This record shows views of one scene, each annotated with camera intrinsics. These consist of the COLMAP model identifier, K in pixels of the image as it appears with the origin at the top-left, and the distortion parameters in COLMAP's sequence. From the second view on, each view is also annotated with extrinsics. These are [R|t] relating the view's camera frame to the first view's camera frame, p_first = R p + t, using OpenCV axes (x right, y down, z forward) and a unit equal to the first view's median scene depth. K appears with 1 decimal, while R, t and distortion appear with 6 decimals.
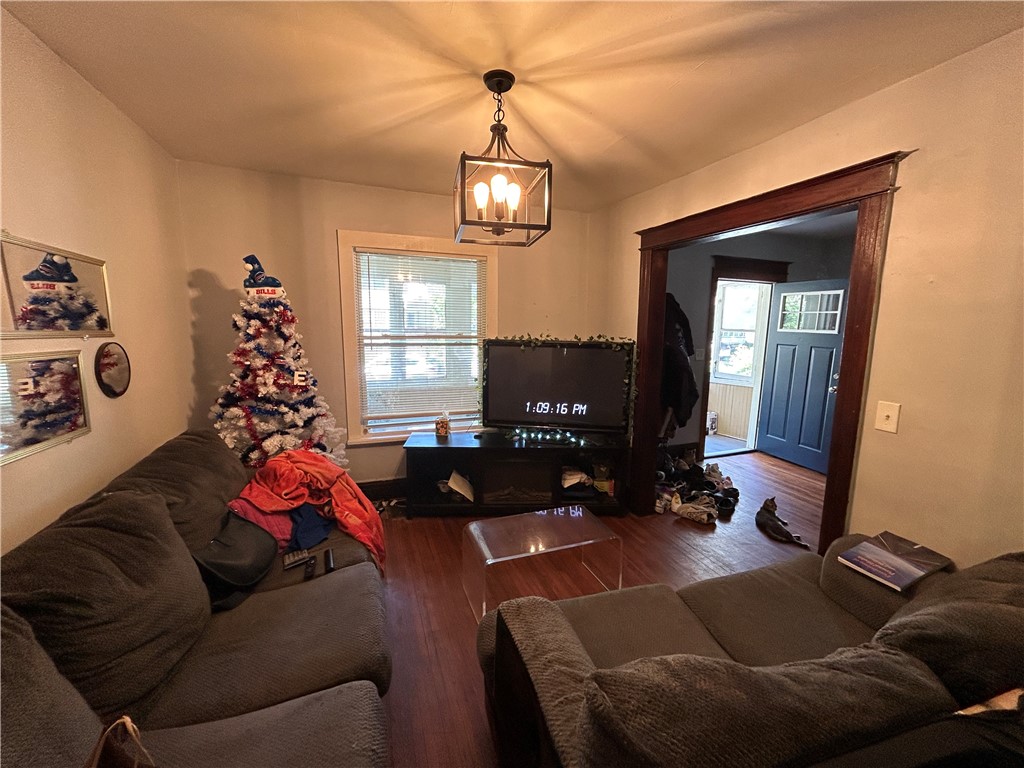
lens RADIAL K [[412.6, 0, 508.0], [0, 412.6, 386.7], [0, 0, 1]] dist [-0.000457, 0.000975]
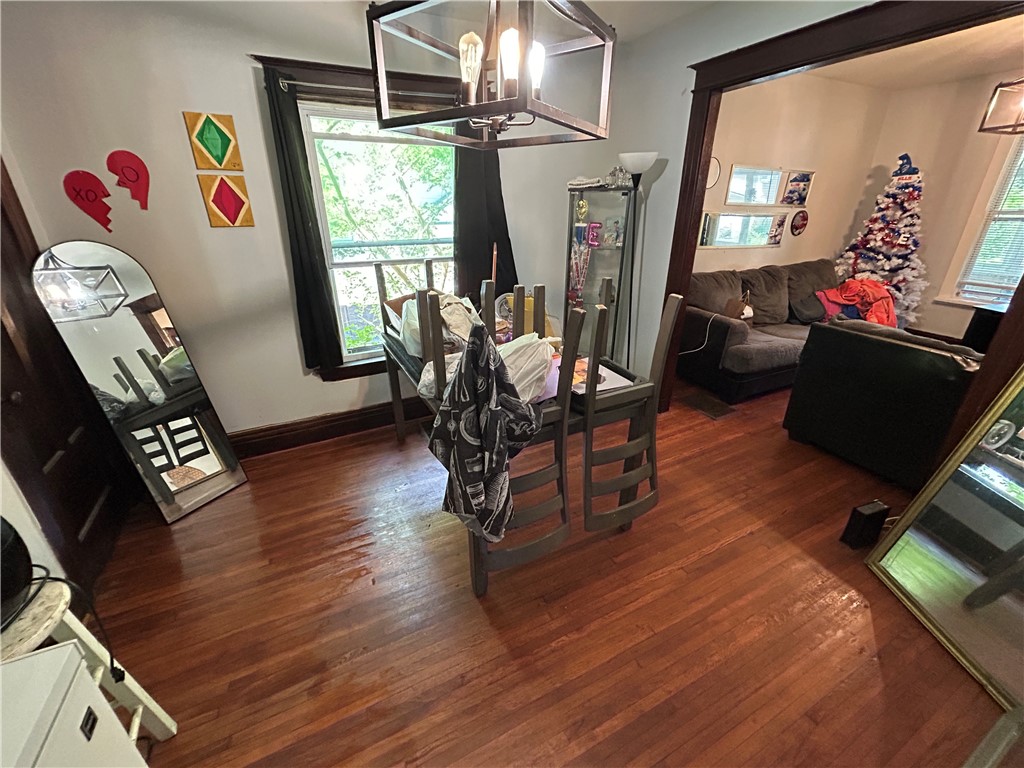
lens RADIAL K [[412.6, 0, 508.8], [0, 412.6, 382.9], [0, 0, 1]] dist [-0.000457, 0.000975]
pose [[0.106256, 0.378197, -0.919607, 0.992111], [-0.147521, 0.920603, 0.361562, 0.139577], [0.983335, 0.097243, 0.153612, -0.646687]]
